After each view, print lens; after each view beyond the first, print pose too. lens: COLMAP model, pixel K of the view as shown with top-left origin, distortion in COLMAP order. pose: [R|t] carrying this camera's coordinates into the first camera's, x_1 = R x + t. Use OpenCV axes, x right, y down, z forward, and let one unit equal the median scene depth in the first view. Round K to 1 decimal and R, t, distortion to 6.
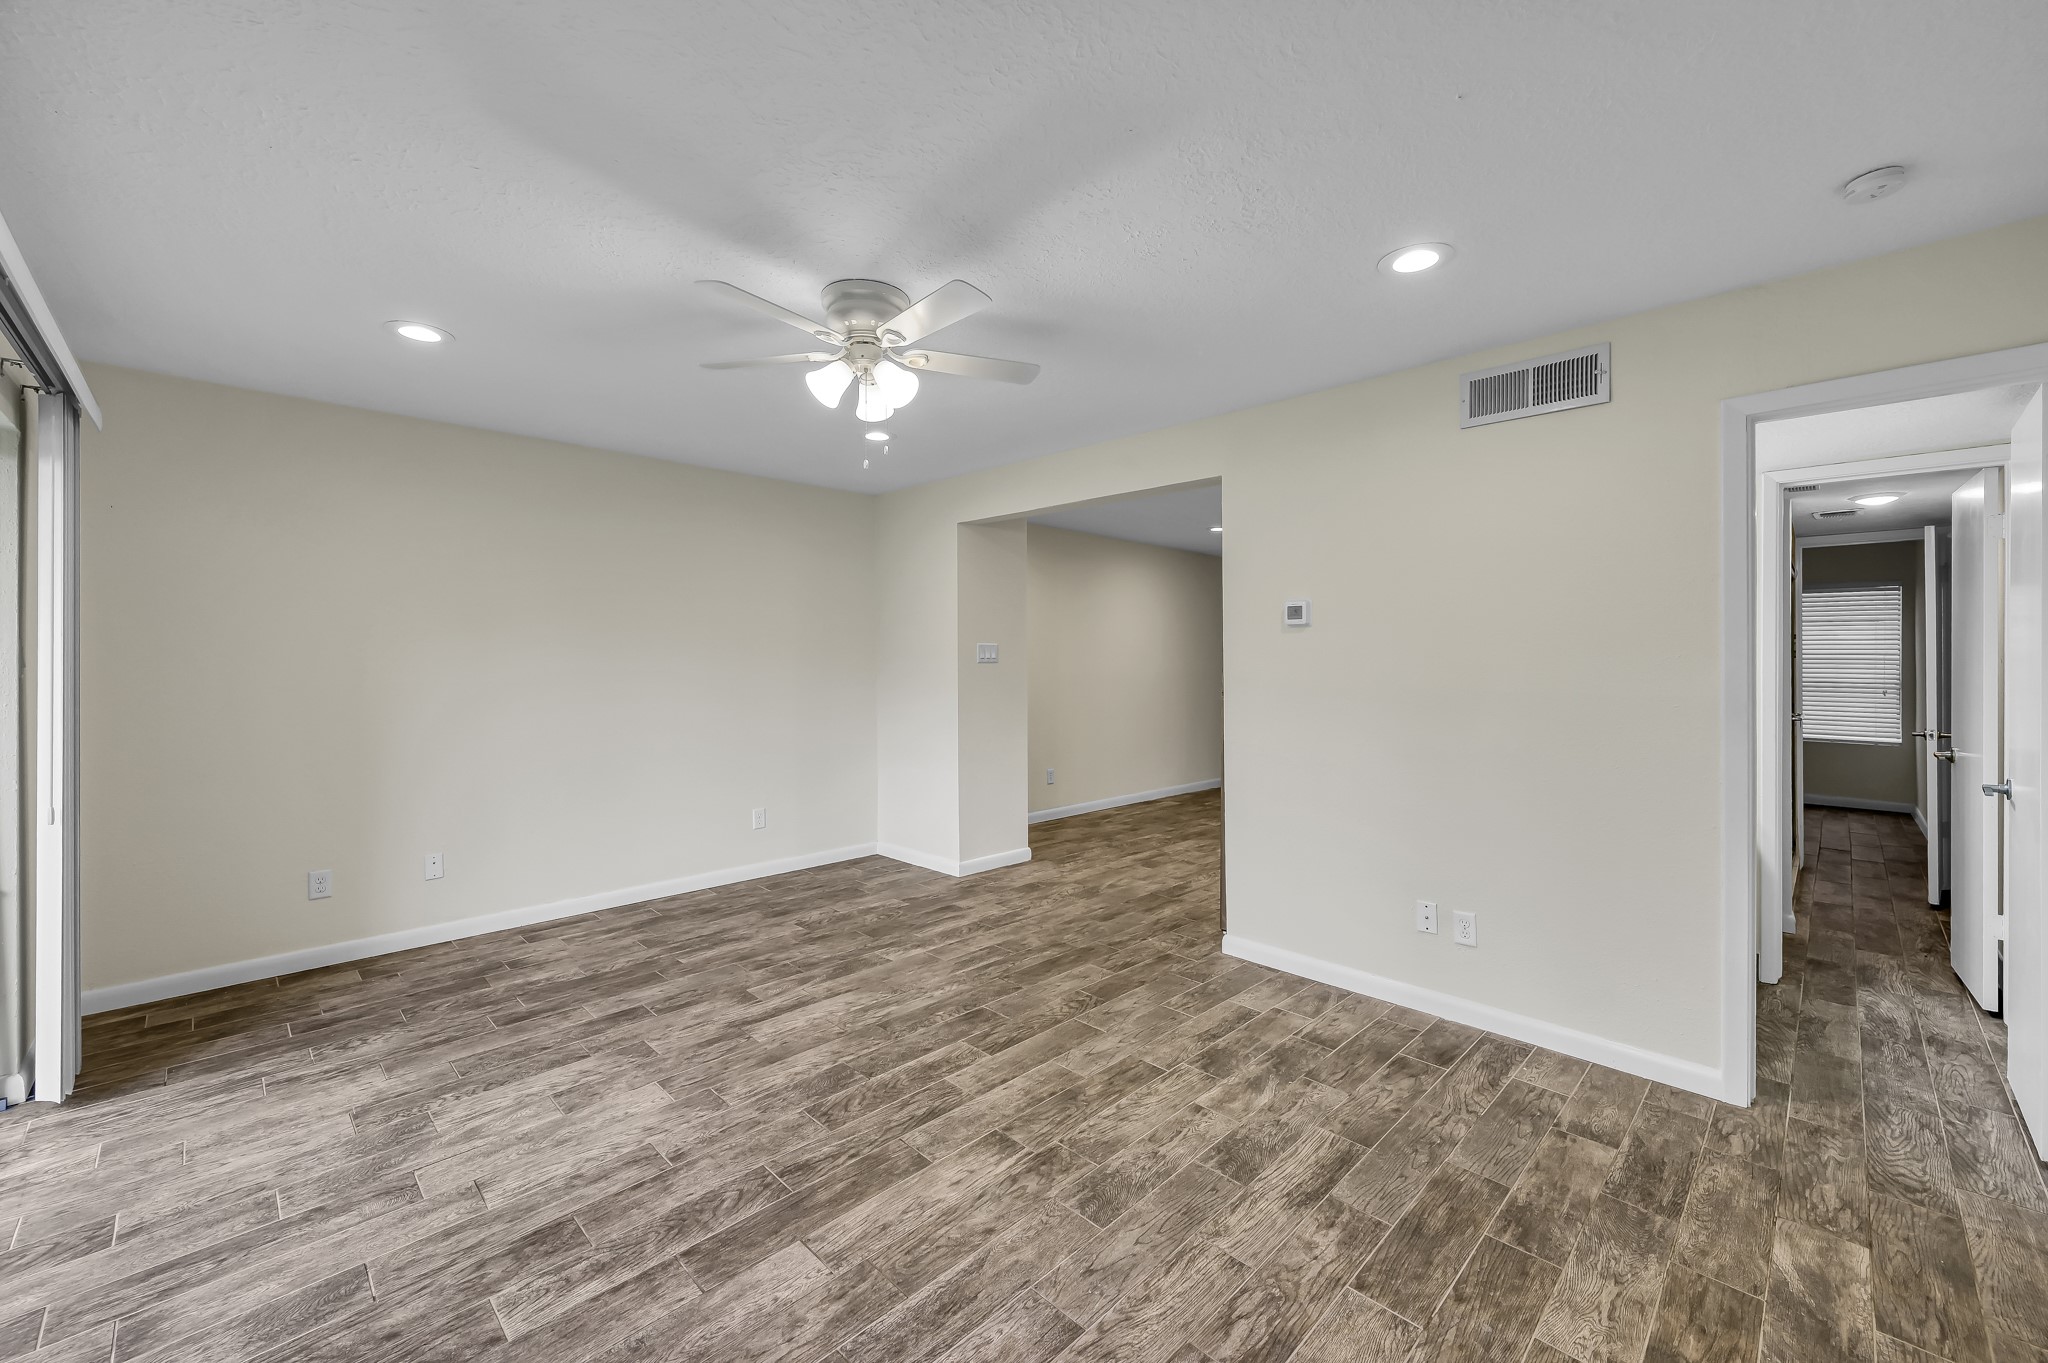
lens RADIAL K [[811.8, 0, 1032.0], [0, 811.8, 672.3], [0, 0, 1]] dist [0.000267, -0.000168]
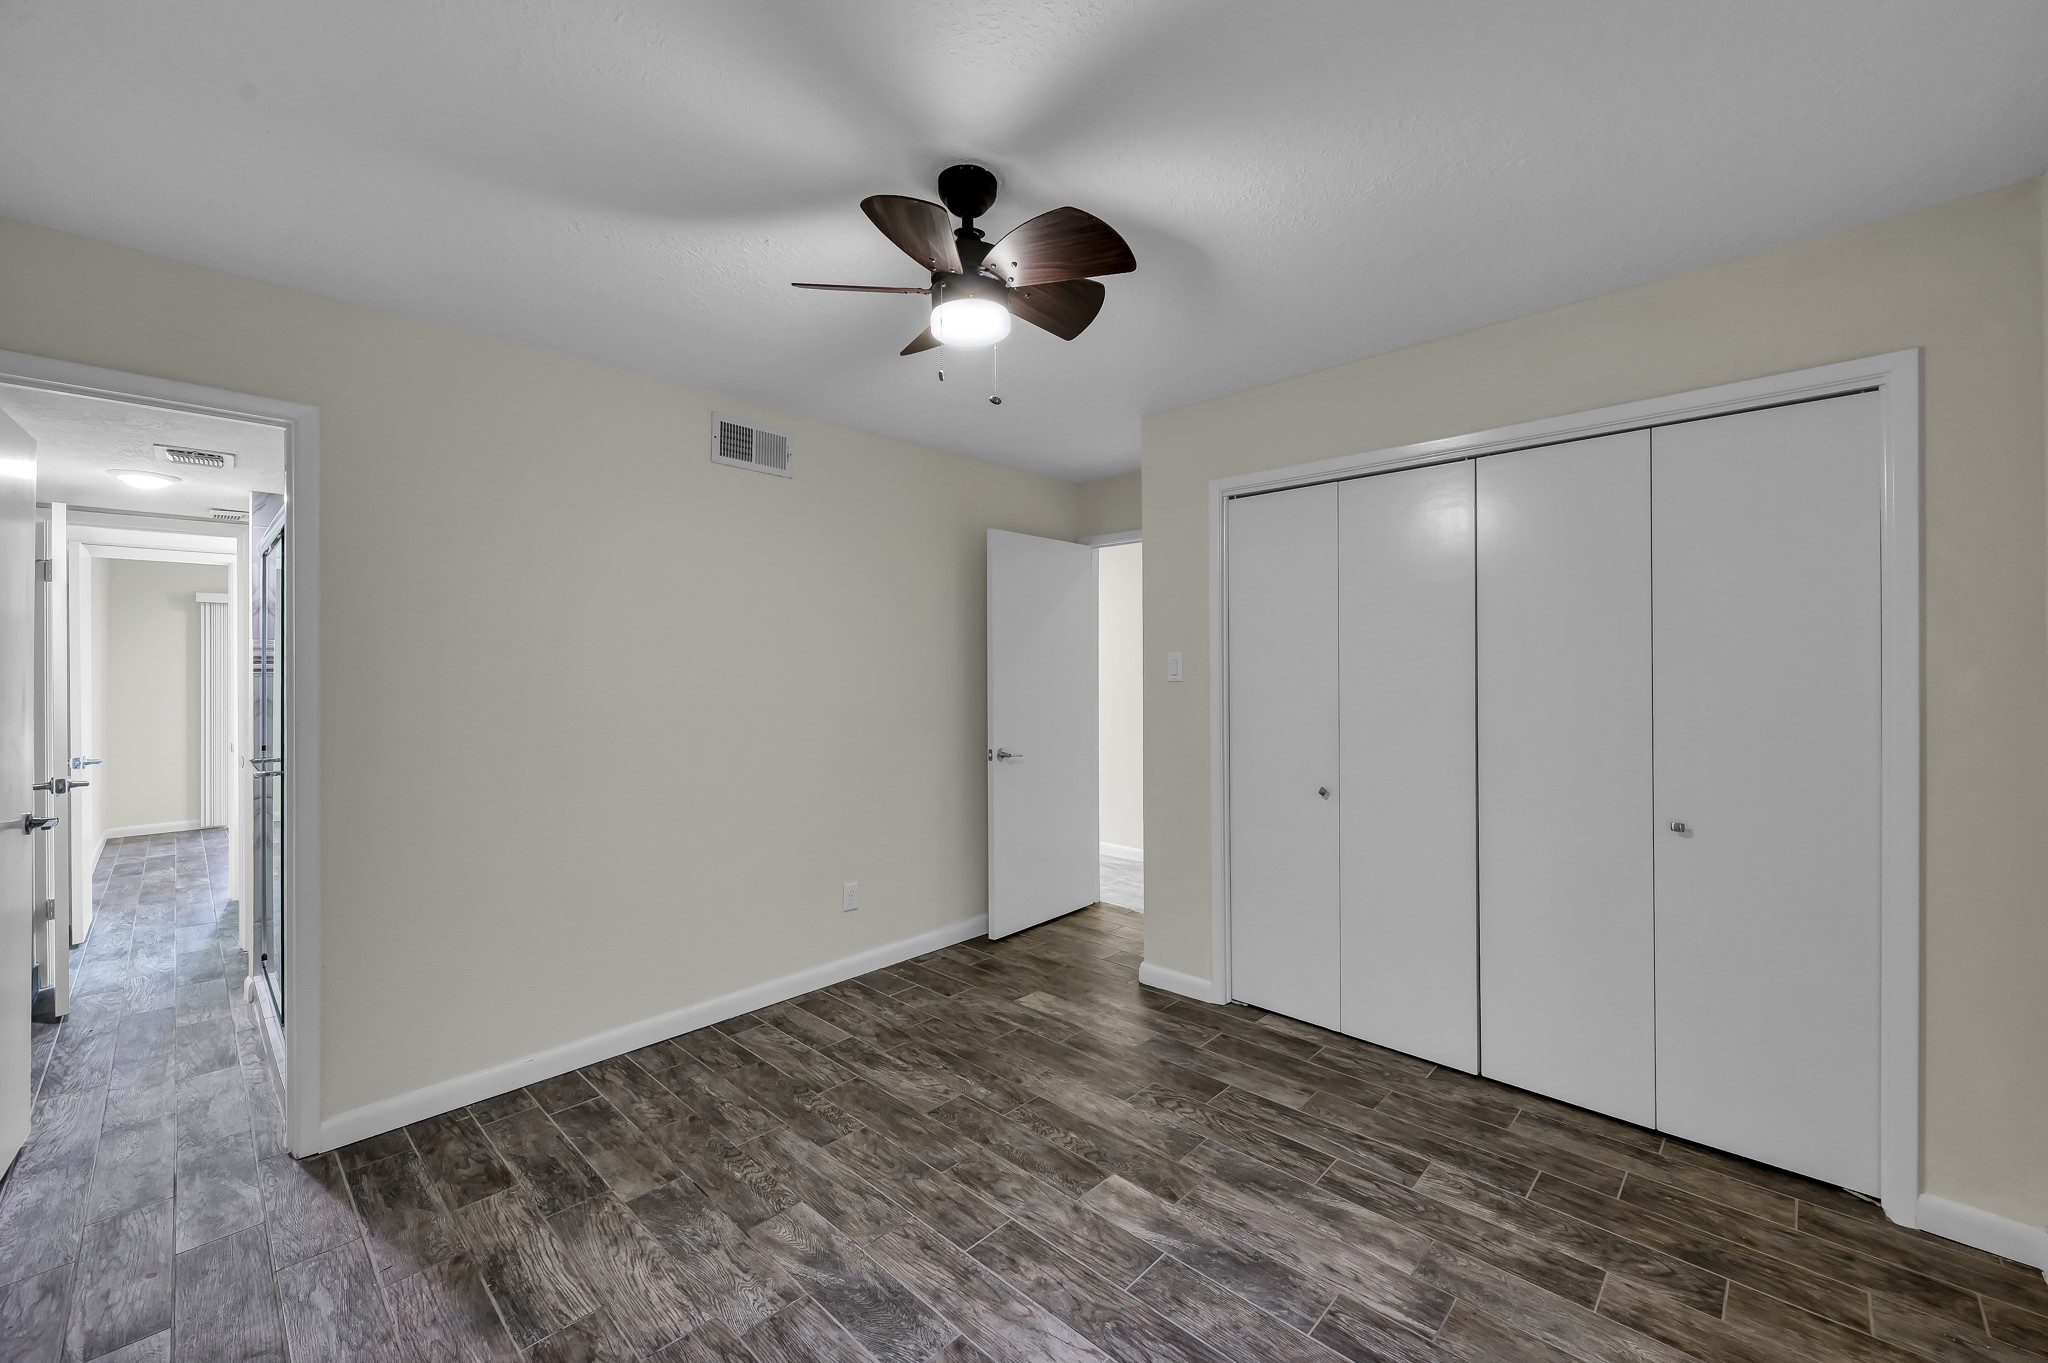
lens RADIAL K [[819.9, 0, 1027.6], [0, 819.9, 673.3], [0, 0, 1]] dist [-0.000144, -0.000303]
pose [[0.016946, -0.004373, -0.999847, 2.778311], [-0.002756, 0.999986, -0.004421, -0.031393], [0.999853, 0.002830, 0.016933, 2.760878]]
